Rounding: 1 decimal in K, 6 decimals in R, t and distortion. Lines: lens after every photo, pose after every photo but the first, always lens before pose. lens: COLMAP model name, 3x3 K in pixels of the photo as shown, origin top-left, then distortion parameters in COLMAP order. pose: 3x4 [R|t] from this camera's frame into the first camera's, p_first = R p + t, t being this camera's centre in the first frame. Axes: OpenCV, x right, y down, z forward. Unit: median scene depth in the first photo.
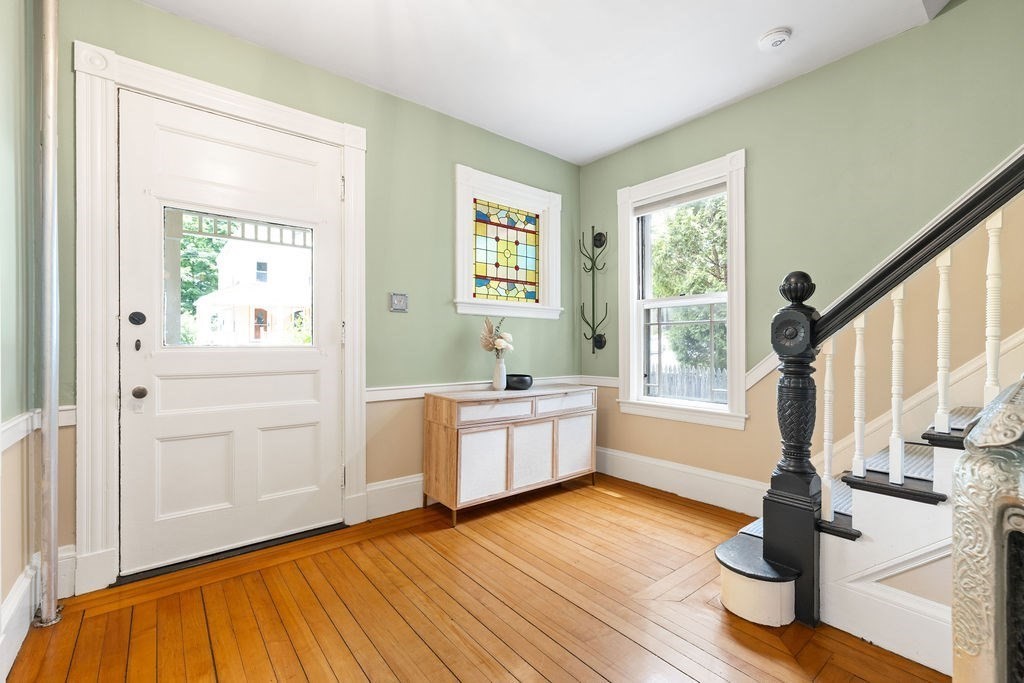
lens RADIAL K [[437.8, 0, 509.9], [0, 437.8, 348.6], [0, 0, 1]] dist [0.003357, 0.000558]
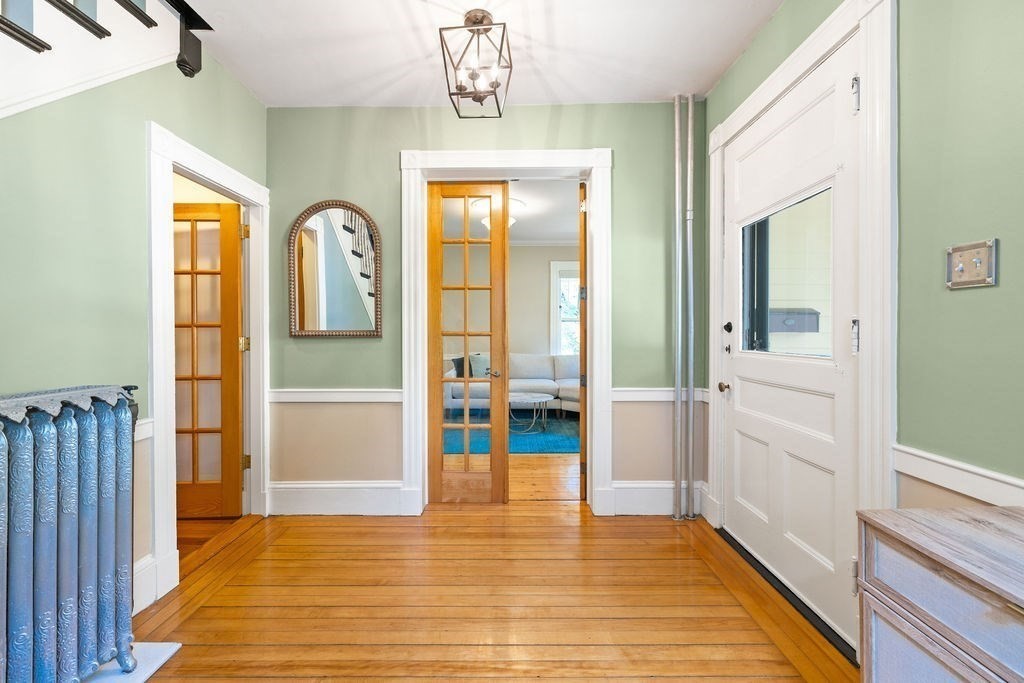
lens RADIAL K [[430.7, 0, 505.0], [0, 430.7, 341.6], [0, 0, 1]] dist [-0.001387, 0.000029]
pose [[-0.632693, 0.017122, -0.774213, 0.484637], [-0.003994, 0.999670, 0.025372, -0.057126], [0.774392, 0.019145, -0.632416, 1.279151]]
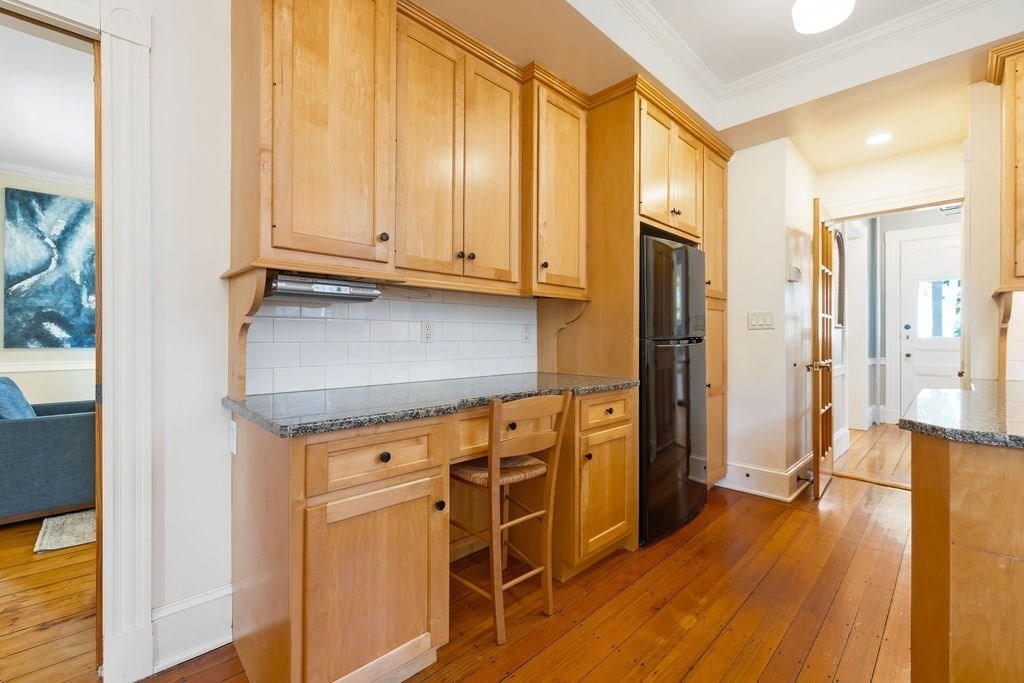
lens RADIAL K [[433.3, 0, 510.5], [0, 433.3, 336.1], [0, 0, 1]] dist [0.008178, -0.000191]
pose [[0.085516, -0.000548, -0.996337, 1.568960], [-0.007616, 0.999970, -0.001204, 0.006339], [0.996308, 0.007691, 0.085509, -1.611952]]
